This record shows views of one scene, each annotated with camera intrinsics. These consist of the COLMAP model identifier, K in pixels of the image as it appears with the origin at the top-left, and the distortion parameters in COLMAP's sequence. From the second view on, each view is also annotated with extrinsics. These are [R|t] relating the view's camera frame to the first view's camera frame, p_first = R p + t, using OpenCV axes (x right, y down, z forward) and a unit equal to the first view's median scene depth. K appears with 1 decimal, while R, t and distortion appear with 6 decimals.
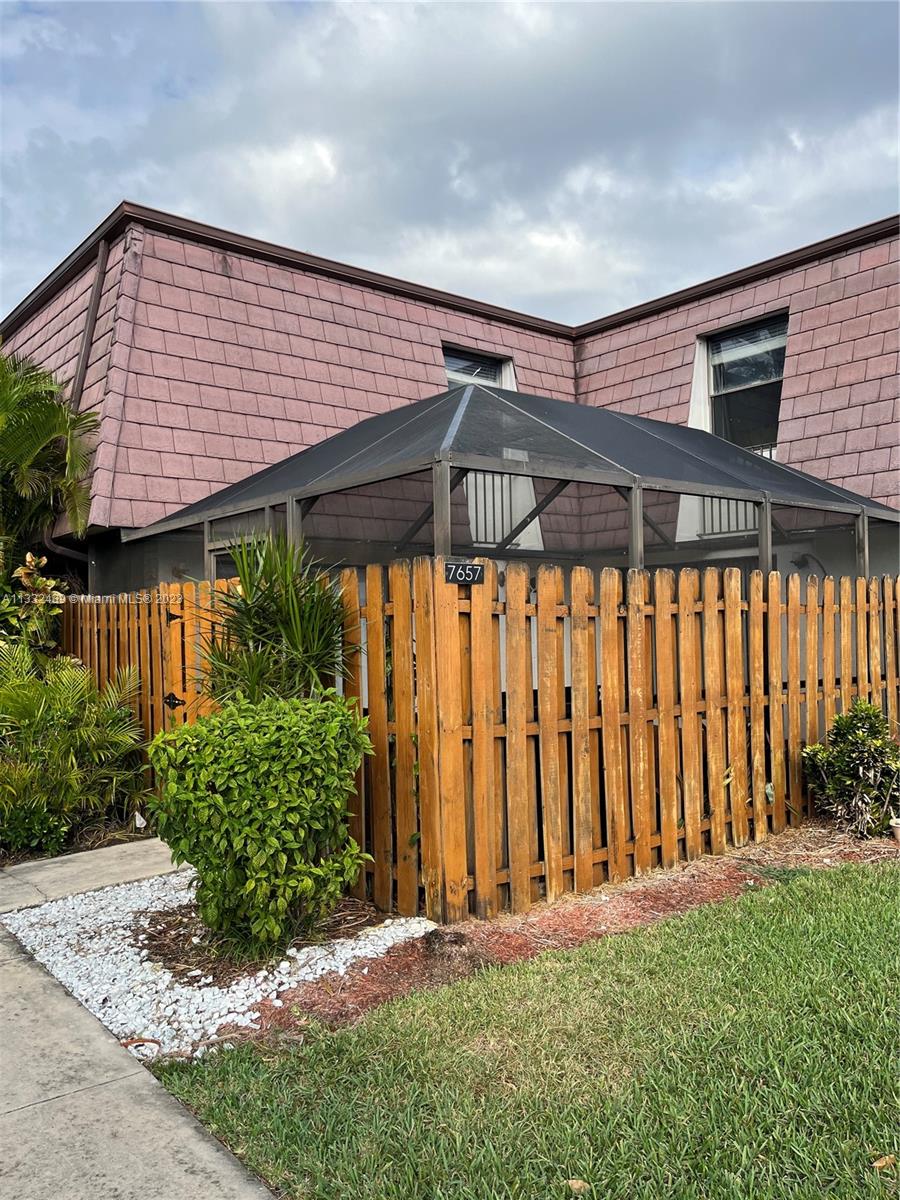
lens RADIAL K [[896.1, 0, 442.6], [0, 896.1, 595.5], [0, 0, 1]] dist [0.074761, -0.103116]
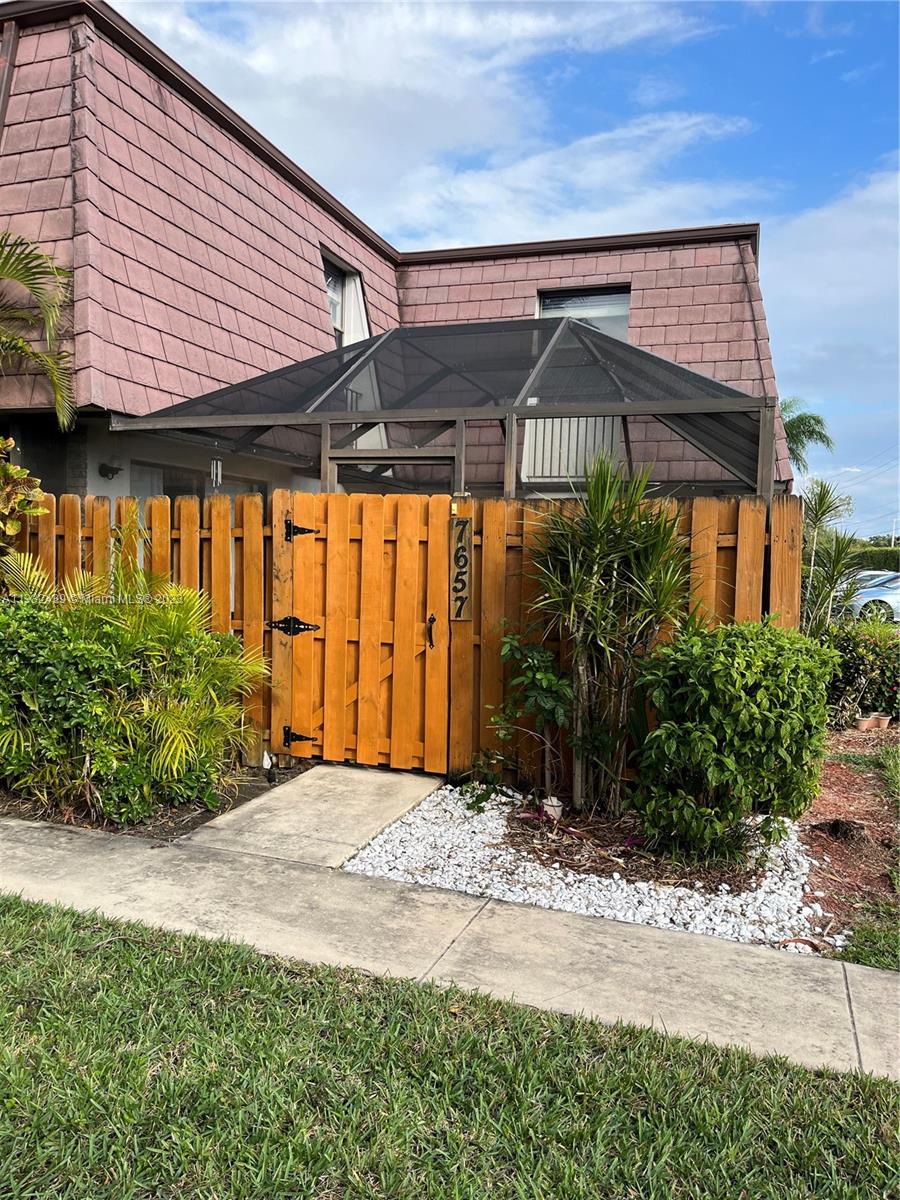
lens RADIAL K [[896.9, 0, 437.2], [0, 896.9, 606.5], [0, 0, 1]] dist [0.060173, -0.082214]
pose [[0.853082, 0.009931, 0.521682, -0.448186], [-0.059170, 0.995211, 0.077812, 0.014905], [-0.518410, -0.097248, 0.849584, 0.126662]]
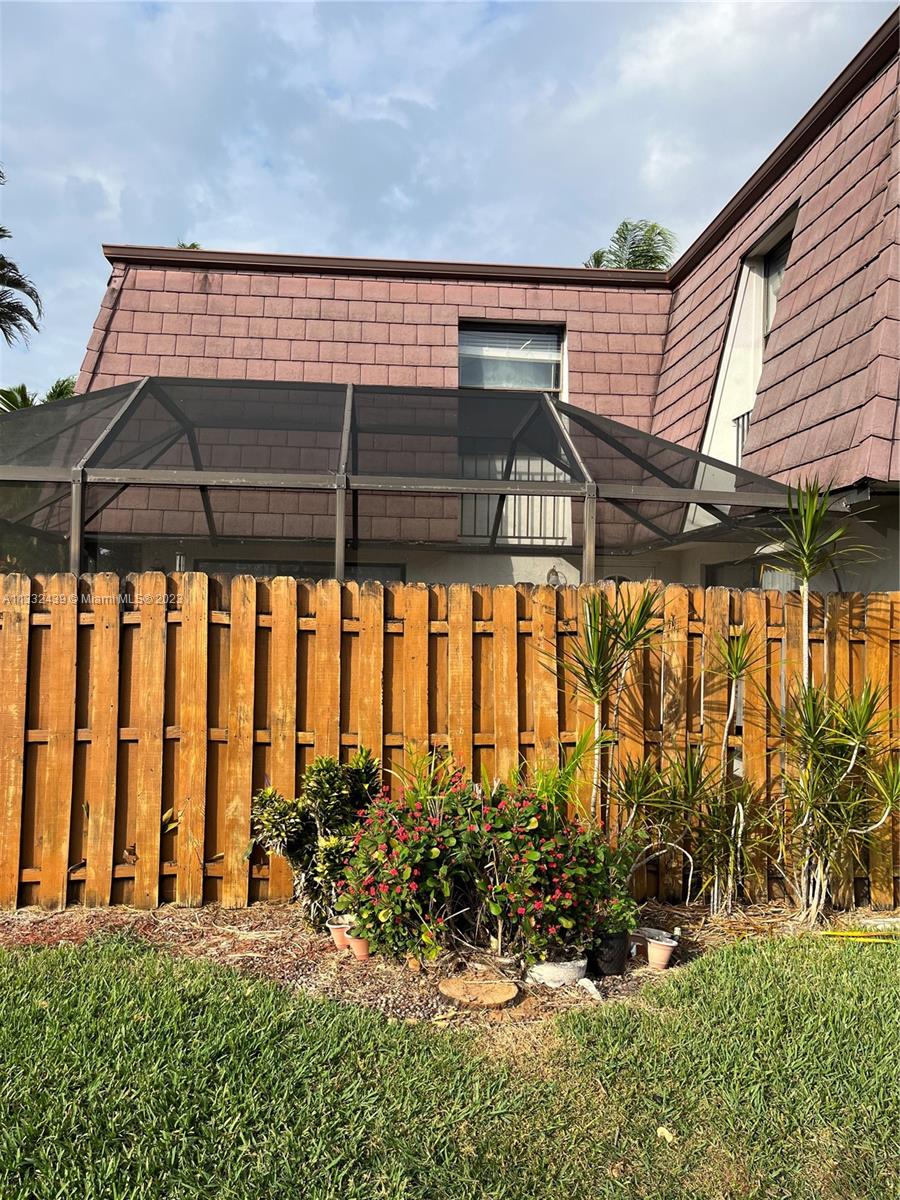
lens RADIAL K [[896.9, 0, 437.2], [0, 896.9, 606.5], [0, 0, 1]] dist [0.060173, -0.082214]
pose [[0.812616, 0.030469, -0.582002, 0.611510], [-0.021489, 0.999520, 0.022324, -0.013068], [0.582403, -0.005634, 0.812881, 0.288681]]
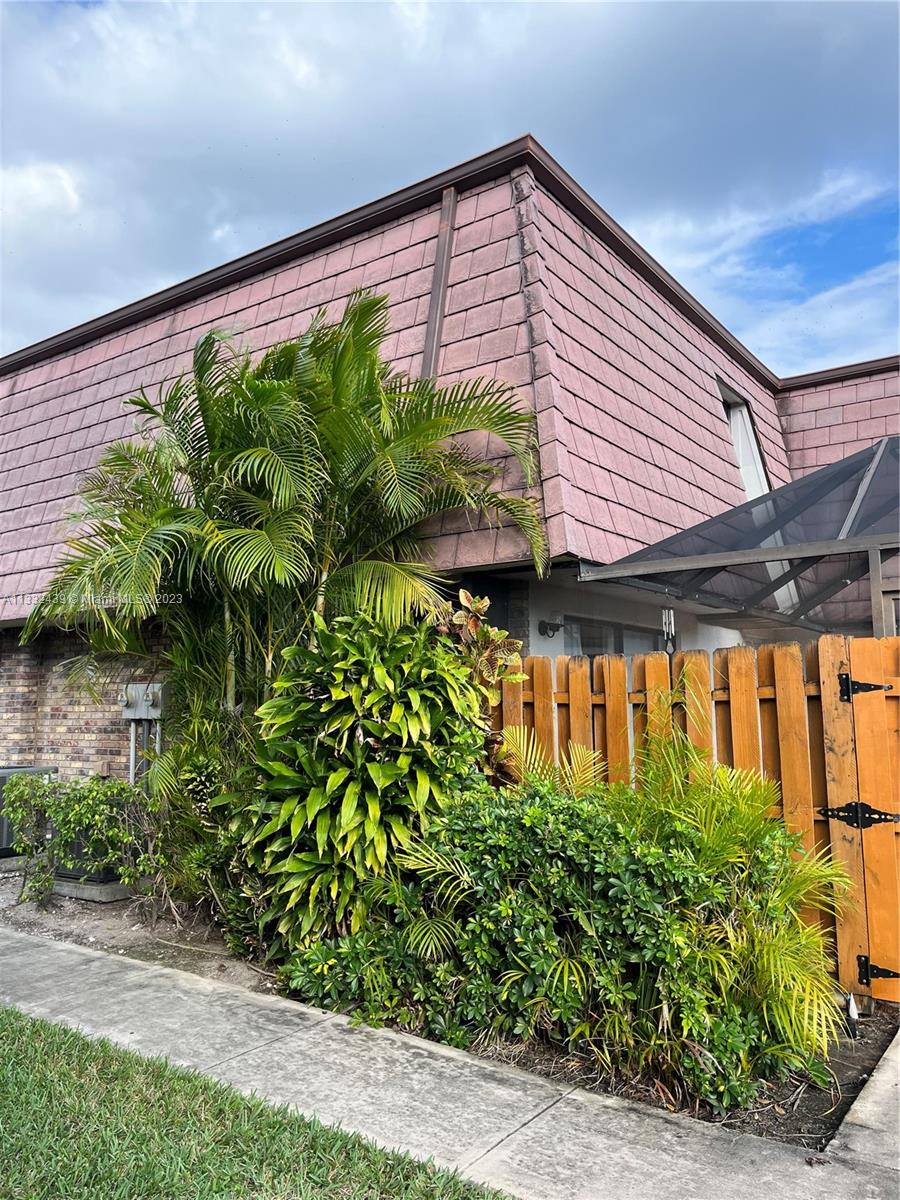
lens RADIAL K [[896.1, 0, 442.6], [0, 896.1, 595.5], [0, 0, 1]] dist [0.074761, -0.103116]
pose [[0.967559, 0.041241, 0.249255, -0.540783], [-0.018478, 0.995496, -0.092985, 0.016906], [-0.251967, 0.085363, 0.963964, 0.295540]]
